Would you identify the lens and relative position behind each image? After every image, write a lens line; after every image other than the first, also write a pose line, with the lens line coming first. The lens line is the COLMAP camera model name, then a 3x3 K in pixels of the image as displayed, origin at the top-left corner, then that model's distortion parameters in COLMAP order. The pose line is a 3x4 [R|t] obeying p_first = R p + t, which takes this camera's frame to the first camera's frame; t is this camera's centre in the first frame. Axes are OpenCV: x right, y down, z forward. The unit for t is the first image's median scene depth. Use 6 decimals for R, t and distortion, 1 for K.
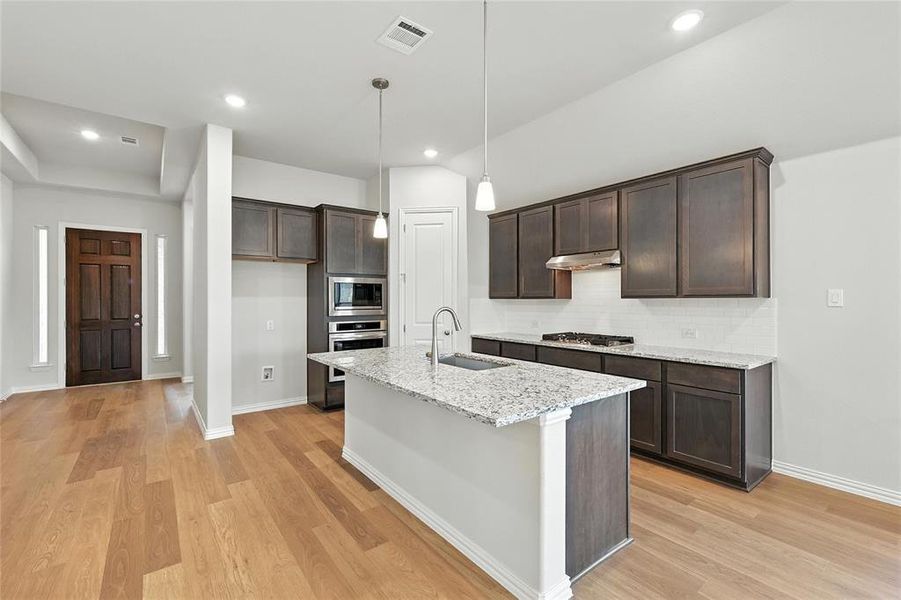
lens RADIAL K [[393.0, 0, 447.8], [0, 393.0, 298.8], [0, 0, 1]] dist [-0.000192, 0.000028]
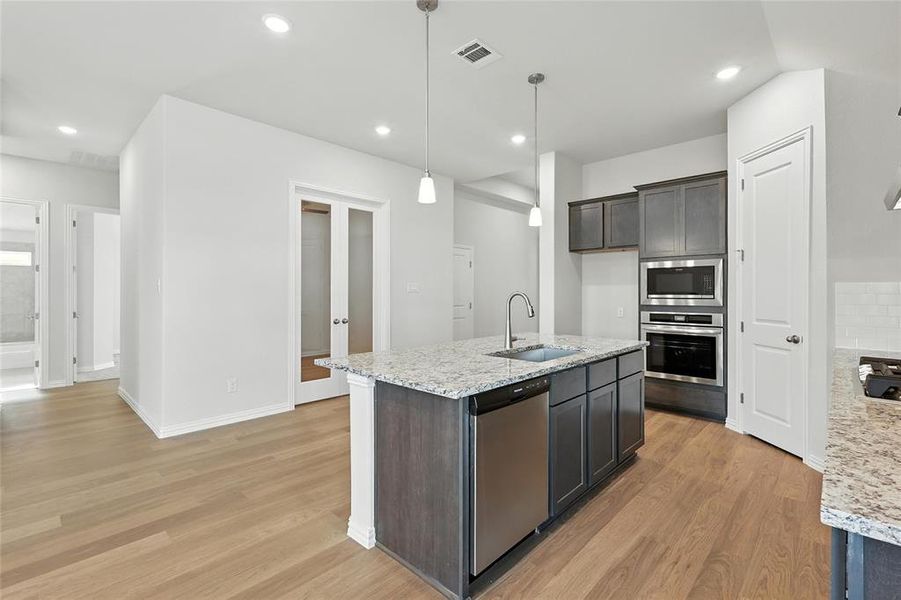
lens RADIAL K [[417.1, 0, 445.7], [0, 417.1, 283.8], [0, 0, 1]] dist [0.003230, 0.000680]
pose [[0.169409, -0.016925, -0.985400, 0.574375], [0.003029, 0.999857, -0.016652, 0.009764], [0.985541, -0.000164, 0.169436, 0.383099]]
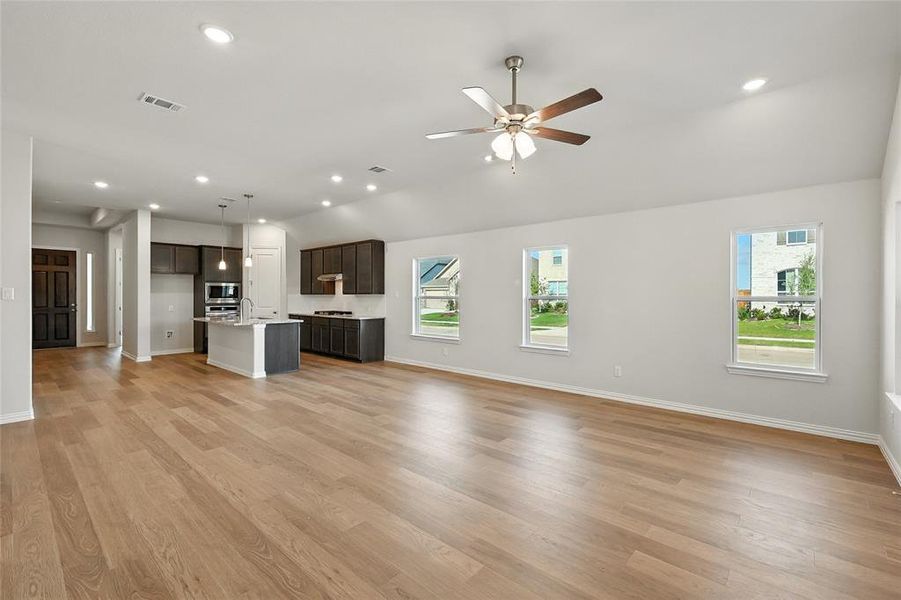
lens RADIAL K [[396.1, 0, 446.7], [0, 396.1, 294.4], [0, 0, 1]] dist [0.001388, 0.000305]
pose [[0.981326, 0.002158, 0.192338, 0.470617], [-0.002660, 0.999994, 0.002350, -0.006204], [-0.192332, -0.002818, 0.981326, -1.102139]]
